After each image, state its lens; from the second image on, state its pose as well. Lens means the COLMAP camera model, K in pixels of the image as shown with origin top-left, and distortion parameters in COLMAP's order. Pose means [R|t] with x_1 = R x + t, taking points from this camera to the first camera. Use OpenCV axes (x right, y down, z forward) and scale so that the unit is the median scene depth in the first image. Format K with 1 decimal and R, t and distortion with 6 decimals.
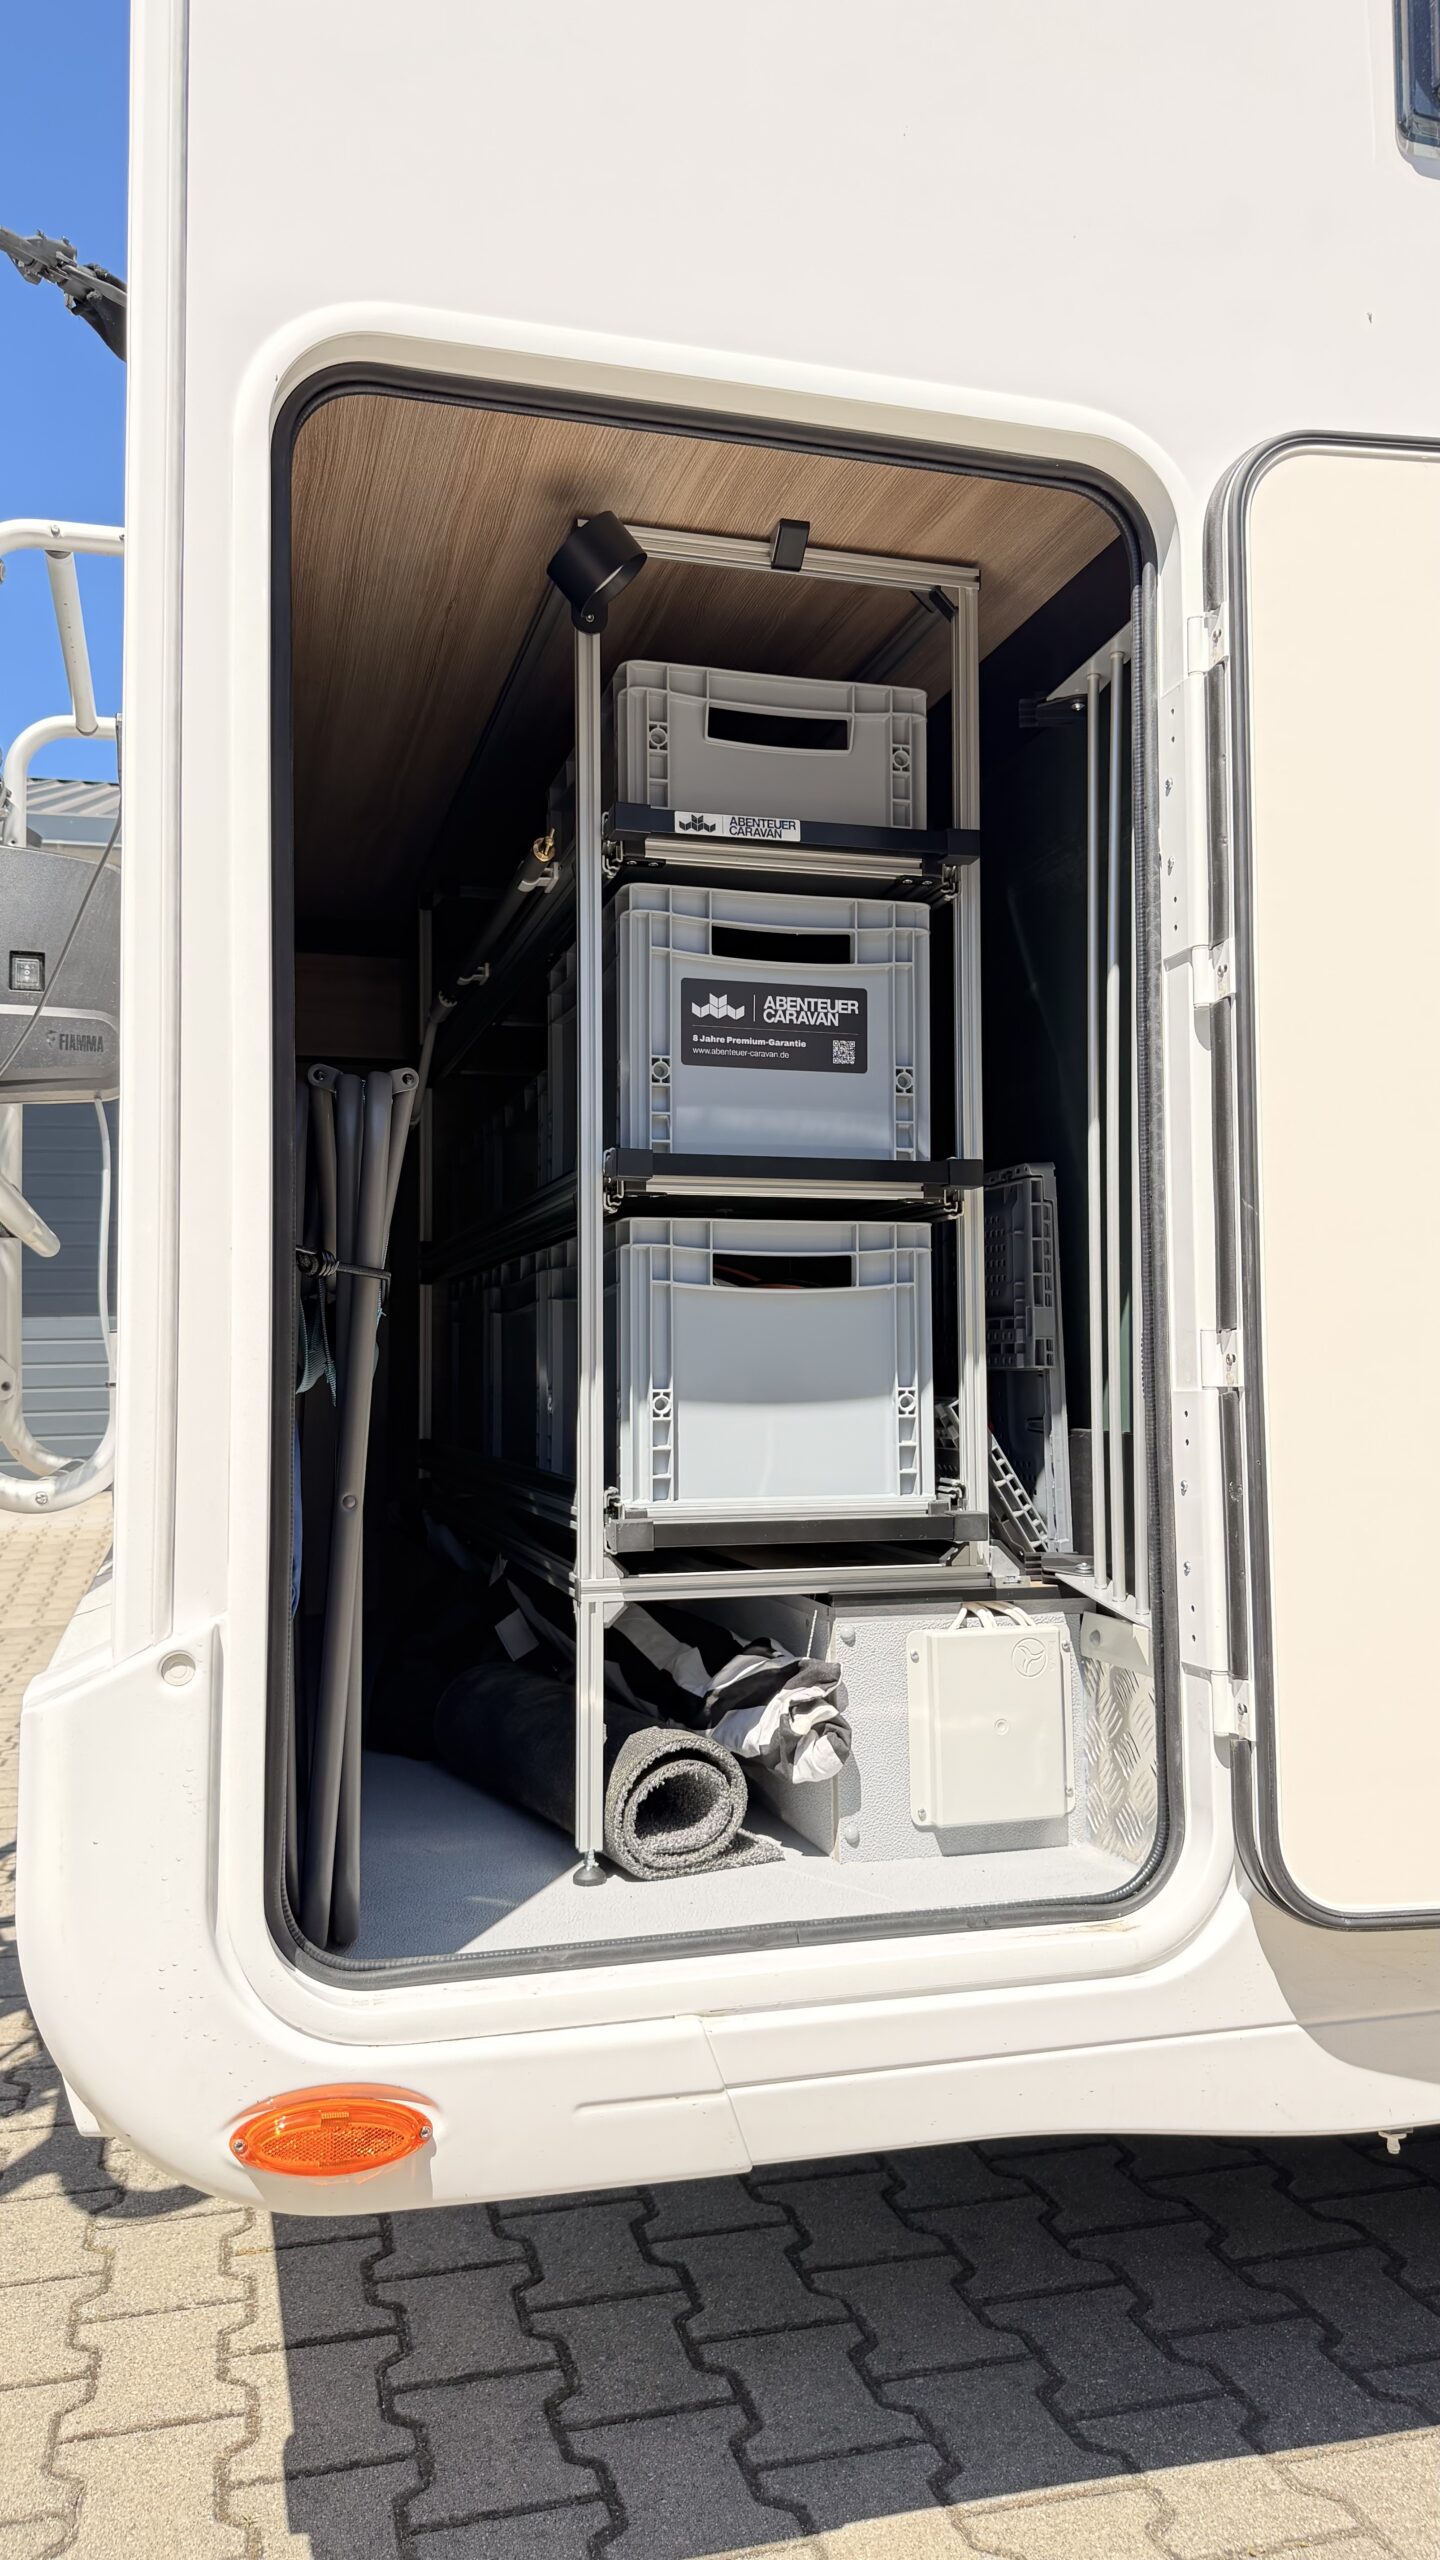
lens RADIAL K [[1758.6, 0, 731.9], [0, 1758.6, 1279.3], [0, 0, 1]] dist [0.028693, -0.052620]
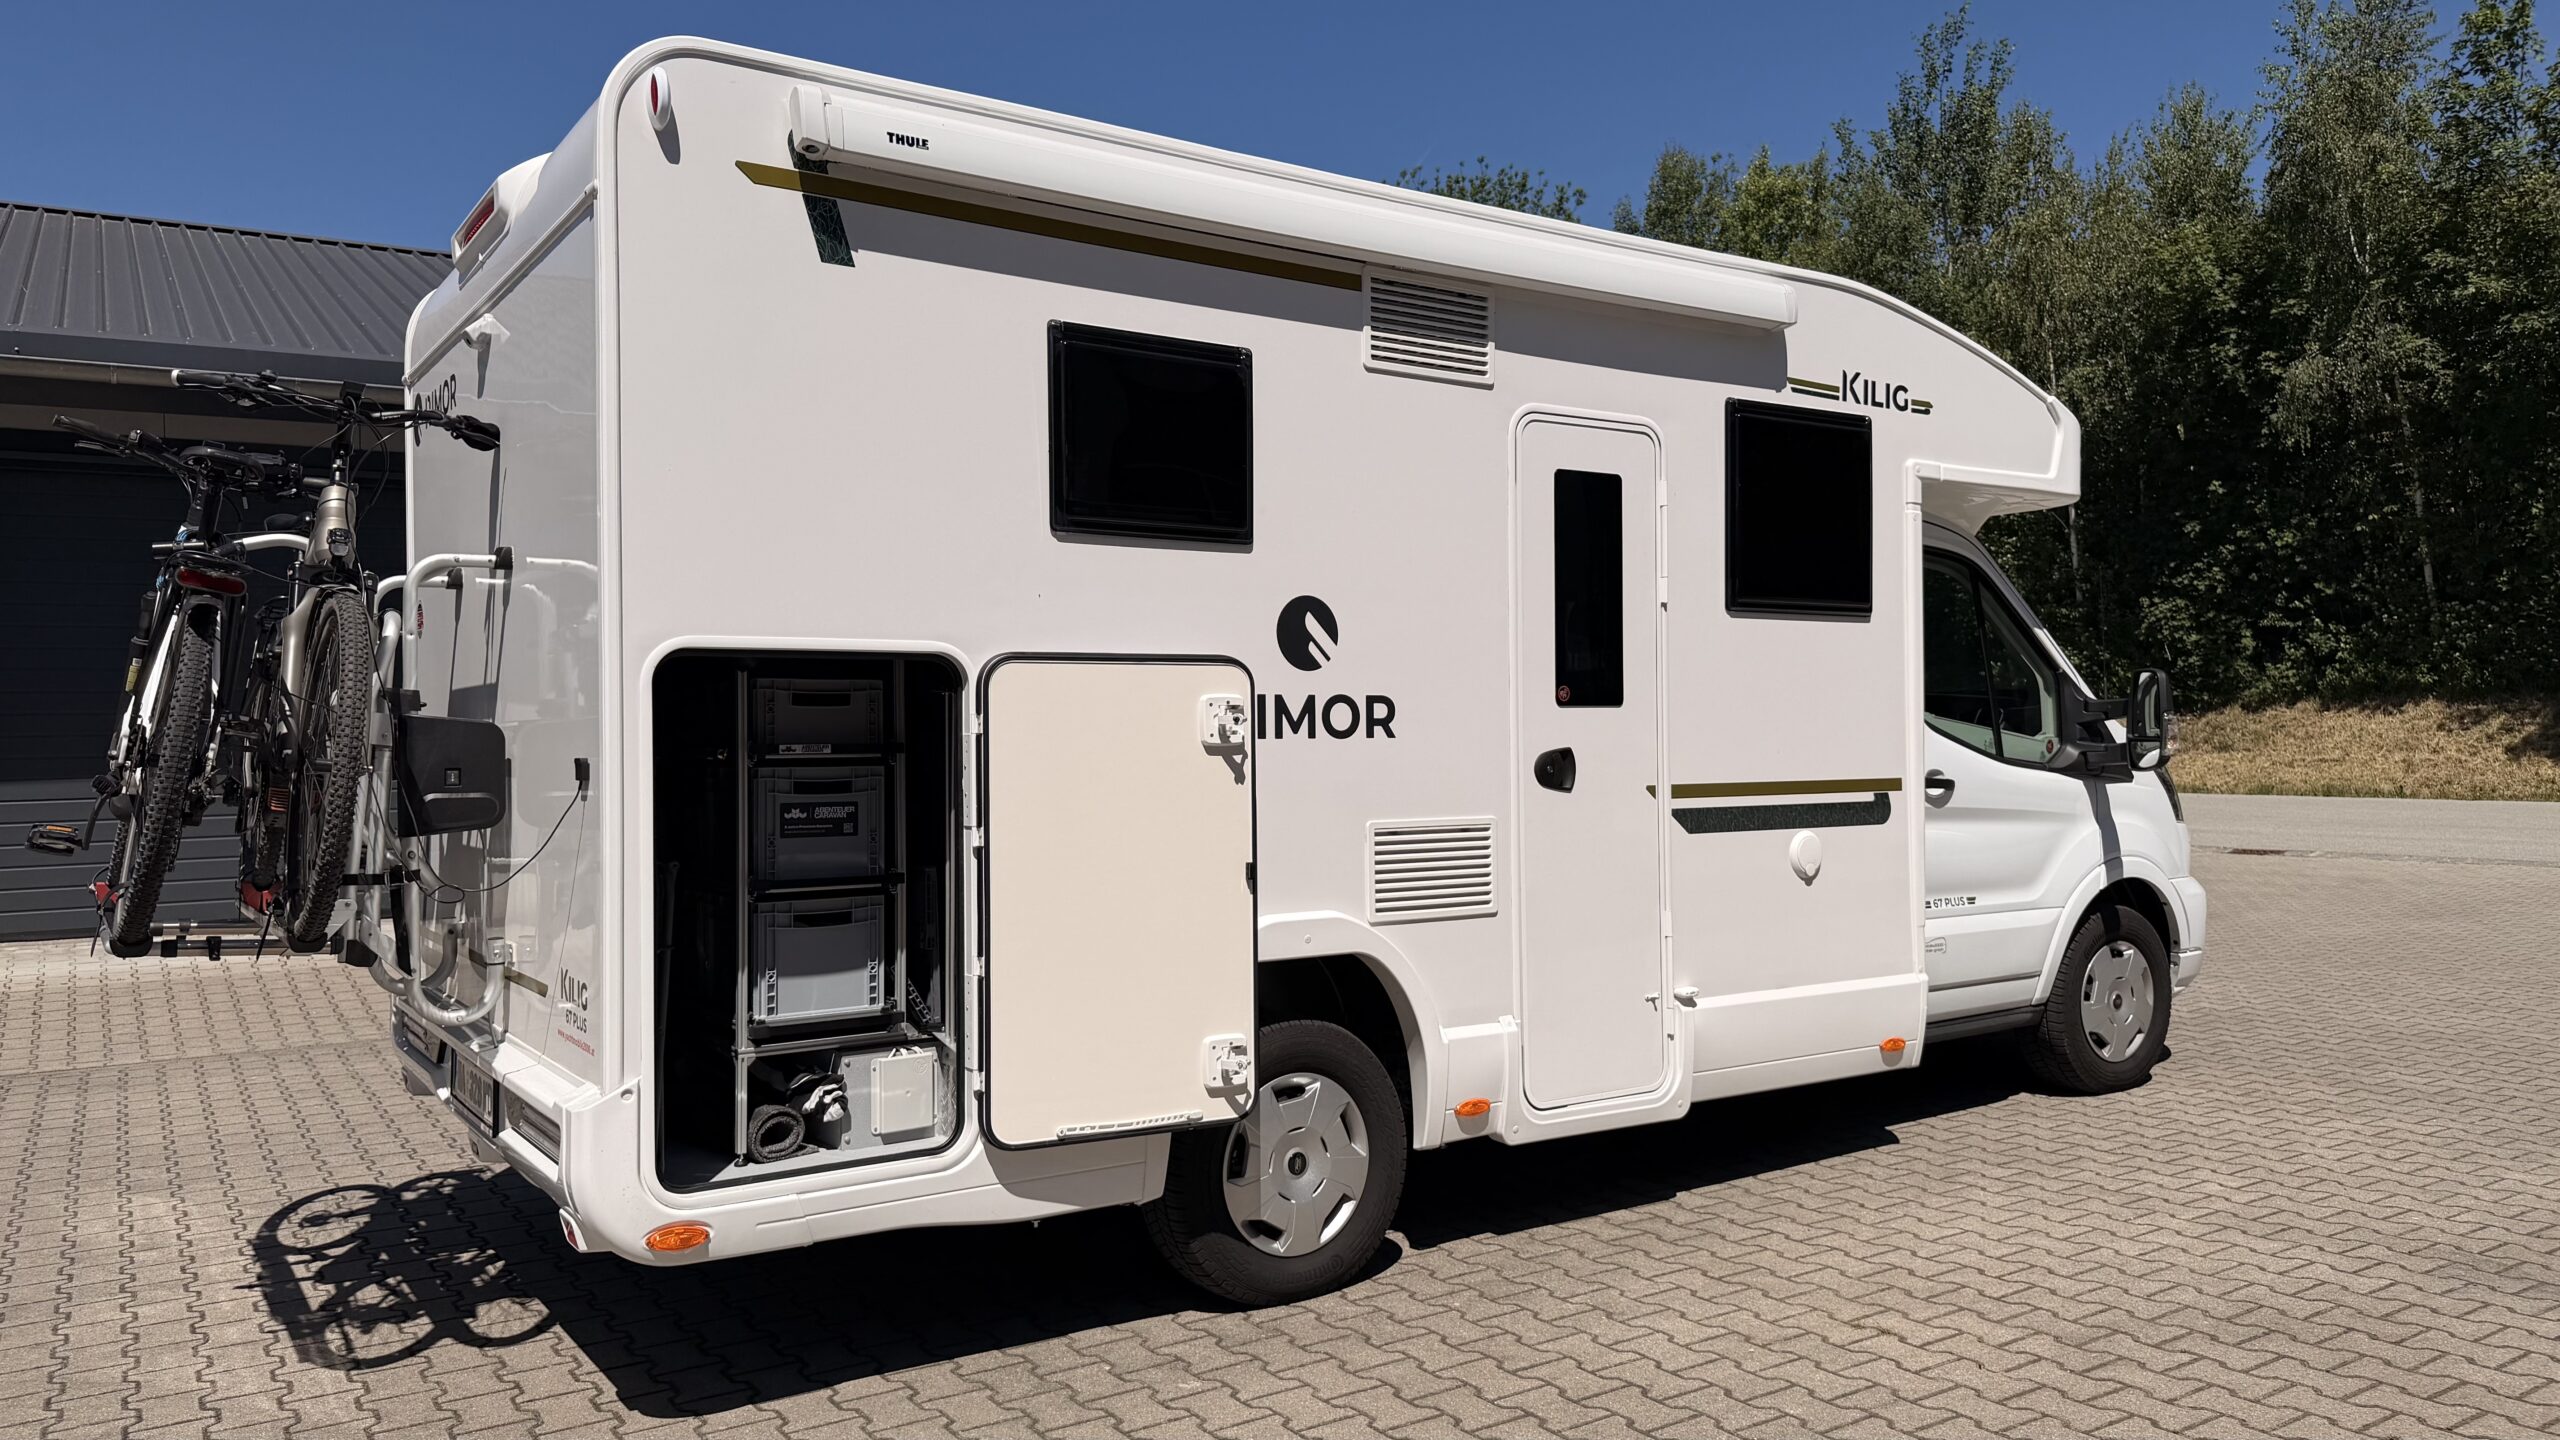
lens RADIAL K [[1758.6, 0, 1327.2], [0, 1758.6, 714.6], [0, 0, 1]] dist [0.028693, -0.052620]
pose [[0.945907, 0.005916, 0.324385, -0.110406], [-0.018175, 0.999230, 0.034775, -0.413392], [-0.323929, -0.038789, 0.945286, -1.657794]]
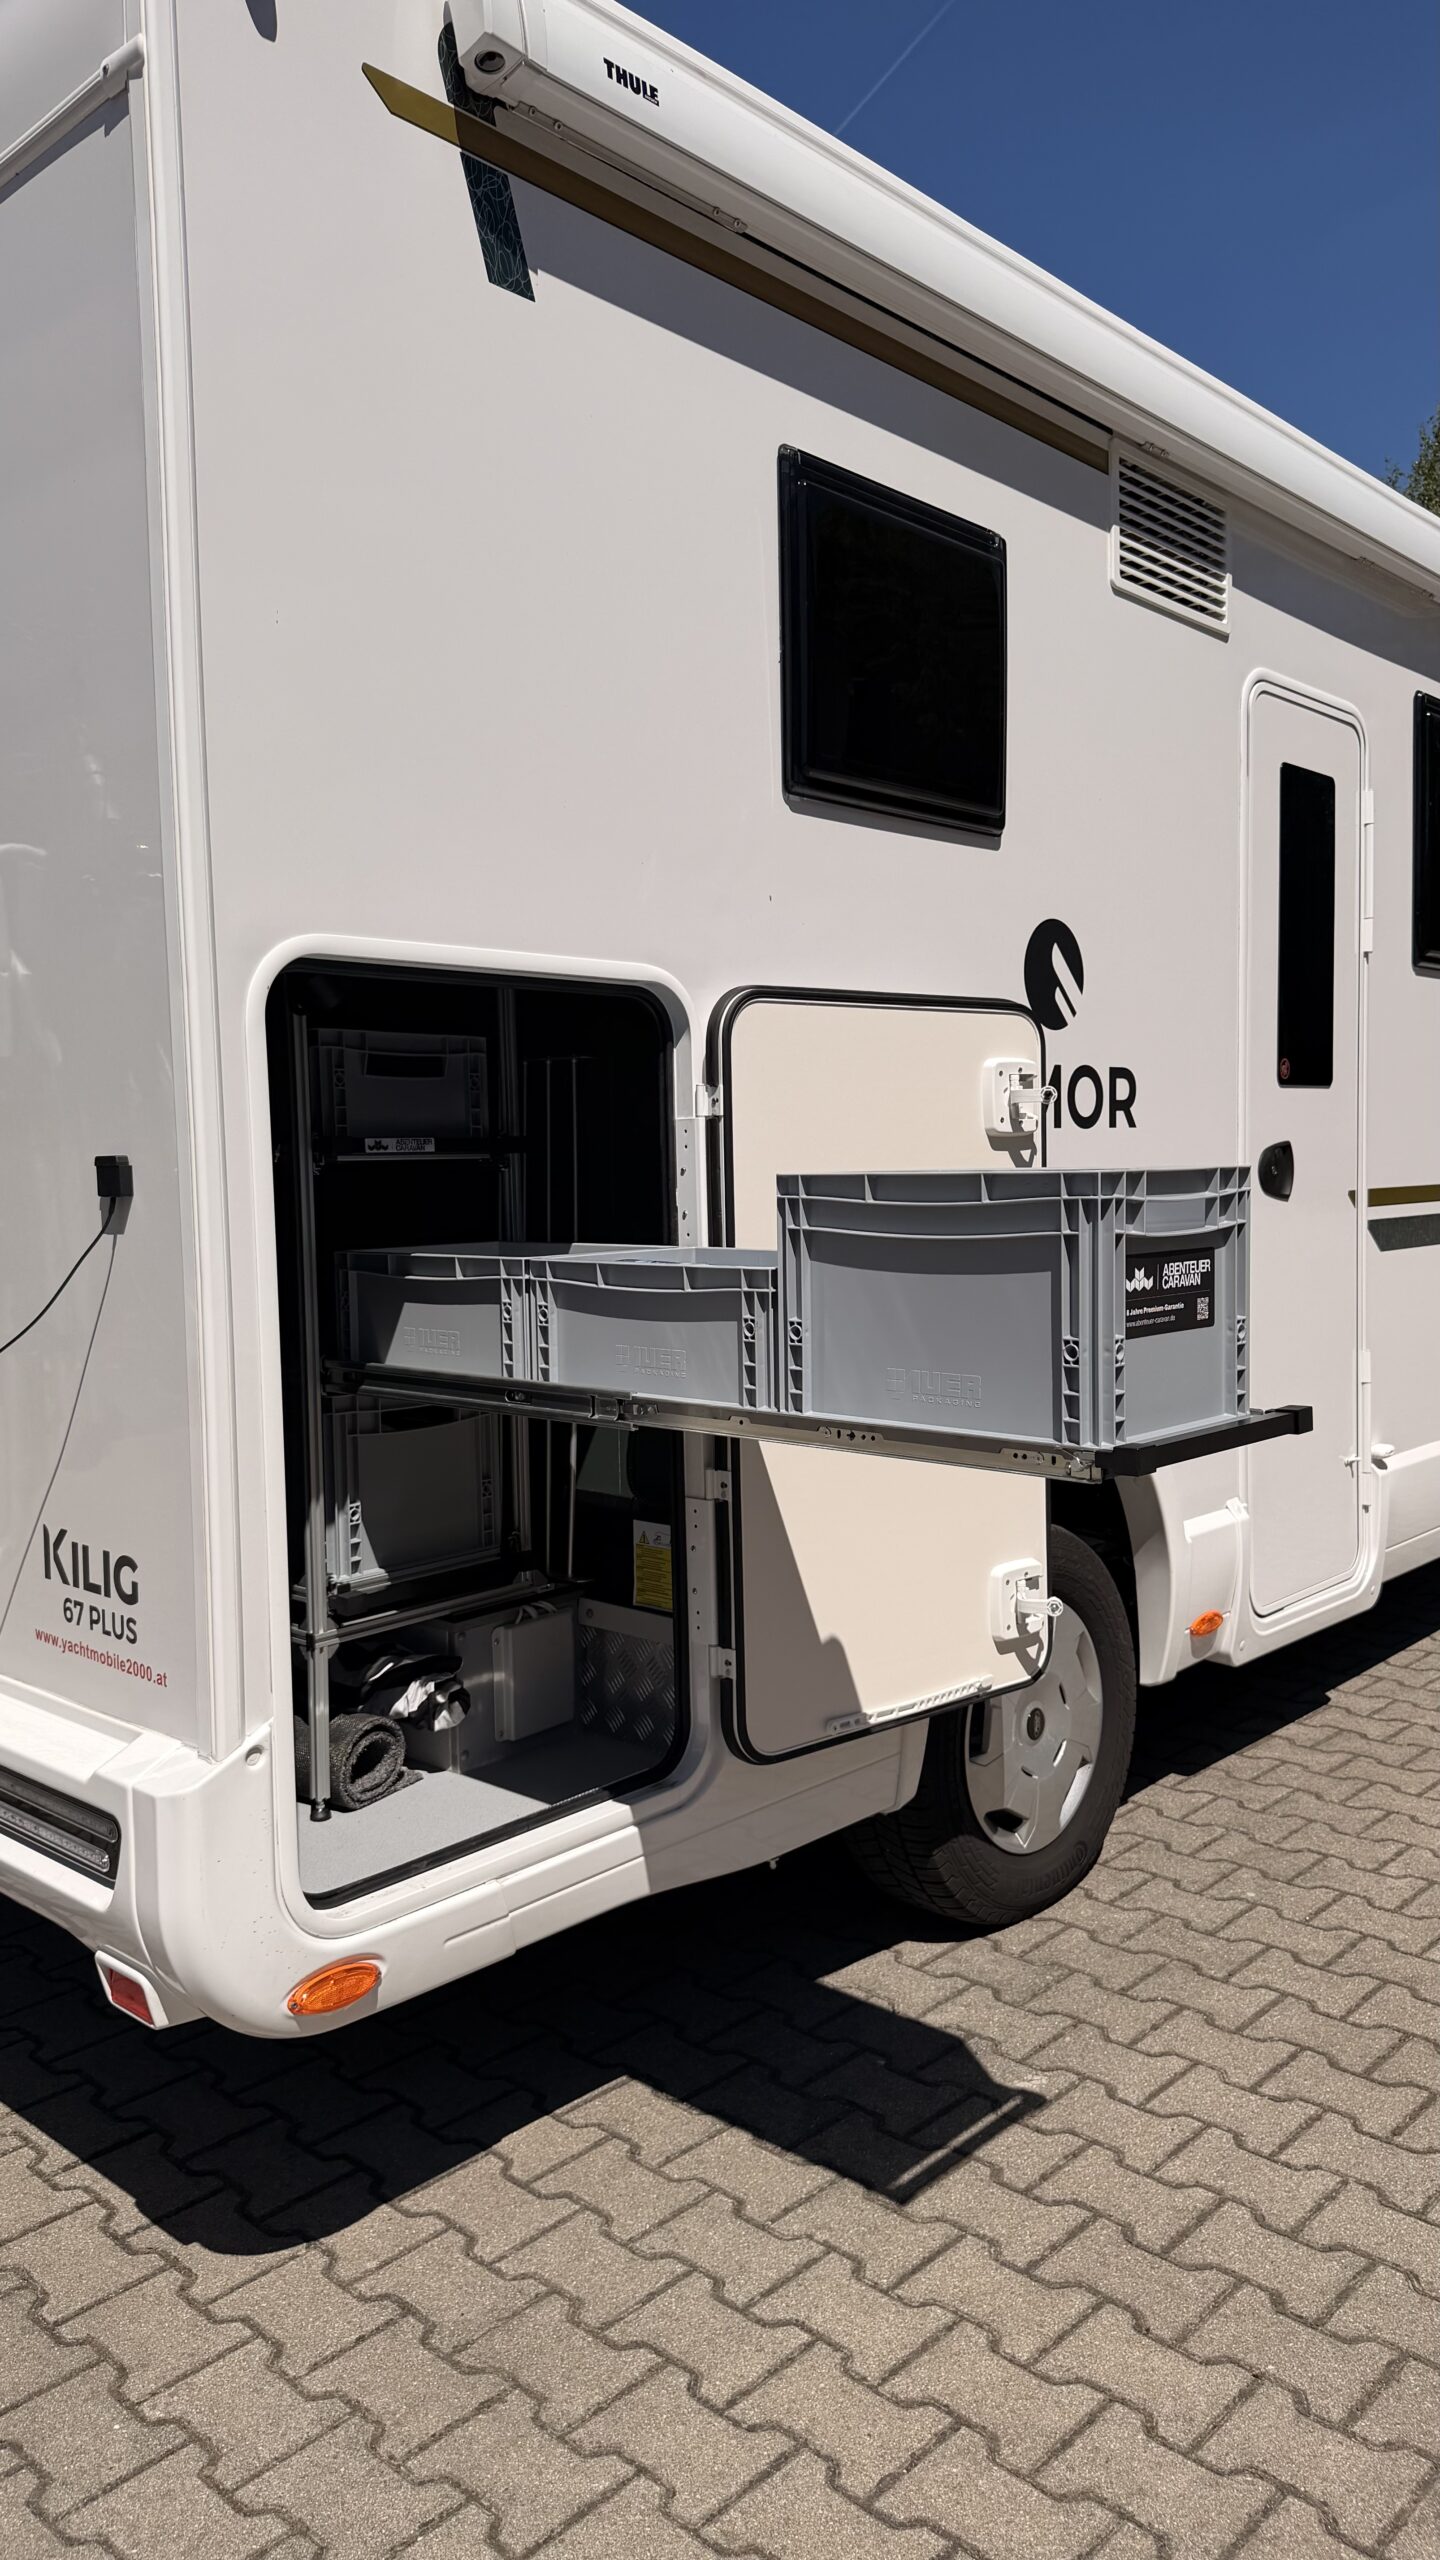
lens RADIAL K [[1758.6, 0, 721.1], [0, 1758.6, 1272.0], [0, 0, 1]] dist [0.028693, -0.052620]
pose [[0.852758, -0.041025, 0.520693, -0.572147], [-0.017958, 0.994018, 0.107729, -0.321333], [-0.521998, -0.101217, 0.846920, -0.482167]]
